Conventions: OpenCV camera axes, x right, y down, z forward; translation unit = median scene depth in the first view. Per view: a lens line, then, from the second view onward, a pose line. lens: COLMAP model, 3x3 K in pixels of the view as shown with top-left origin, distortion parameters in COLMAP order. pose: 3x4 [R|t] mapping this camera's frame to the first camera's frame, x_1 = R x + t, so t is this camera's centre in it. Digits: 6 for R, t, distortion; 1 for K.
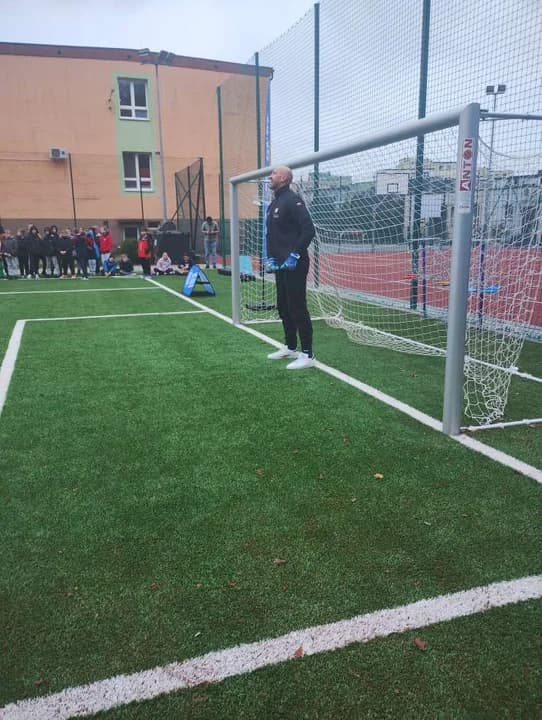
lens RADIAL K [[602.9, 0, 267.8], [0, 602.9, 346.3], [0, 0, 1]] dist [0.086100, -0.097275]
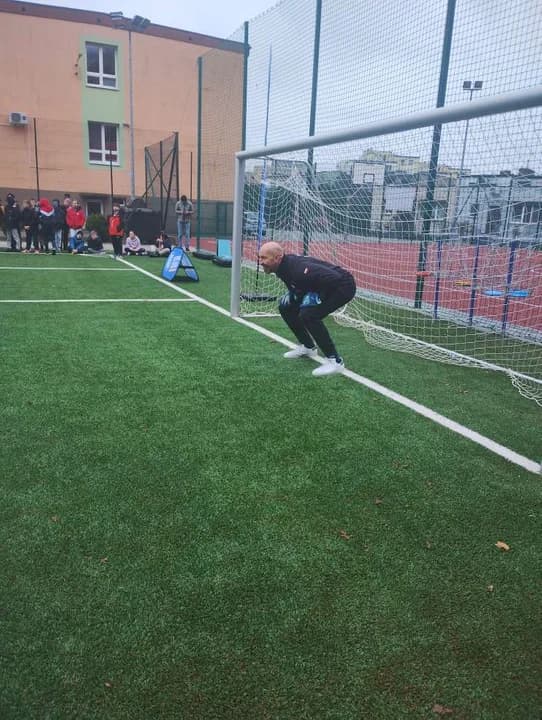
lens RADIAL K [[602.9, 0, 267.8], [0, 602.9, 346.3], [0, 0, 1]] dist [0.086100, -0.097275]
pose [[0.996280, 0.042514, 0.074959, -0.056747], [-0.044299, 0.998769, 0.022310, -0.012907], [-0.073918, -0.025547, 0.996937, 0.081629]]
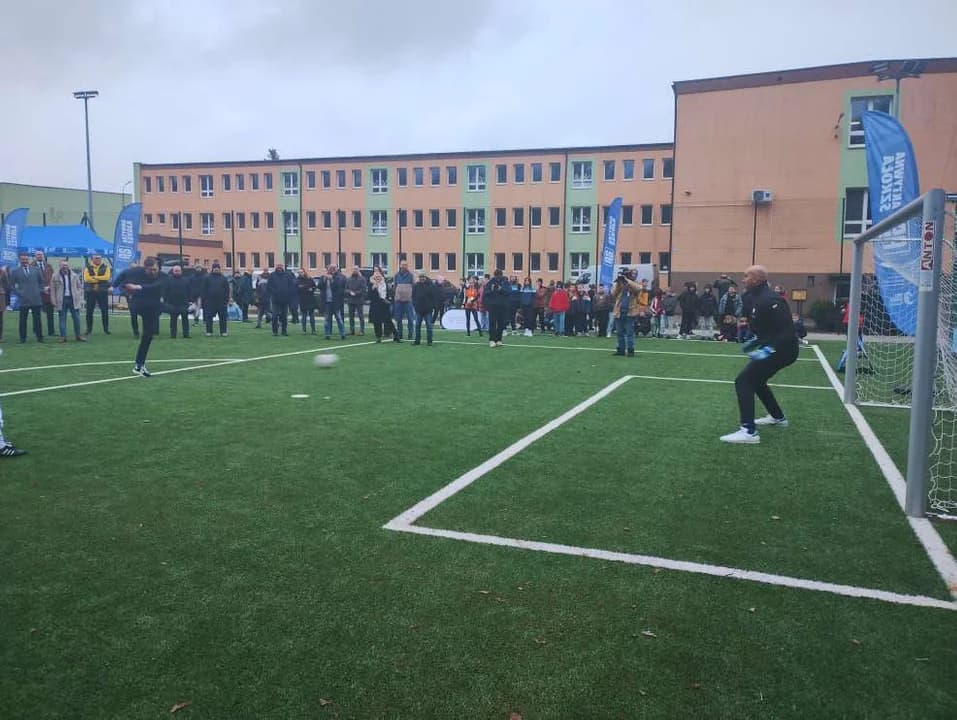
lens RADIAL K [[786.6, 0, 467.1], [0, 786.6, 351.9], [0, 0, 1]] dist [0.060310, -0.074940]
pose [[0.761850, 0.081183, -0.642646, 0.210790], [-0.146792, 0.987942, -0.049217, 0.020476], [0.630902, 0.131831, 0.764581, -0.169755]]
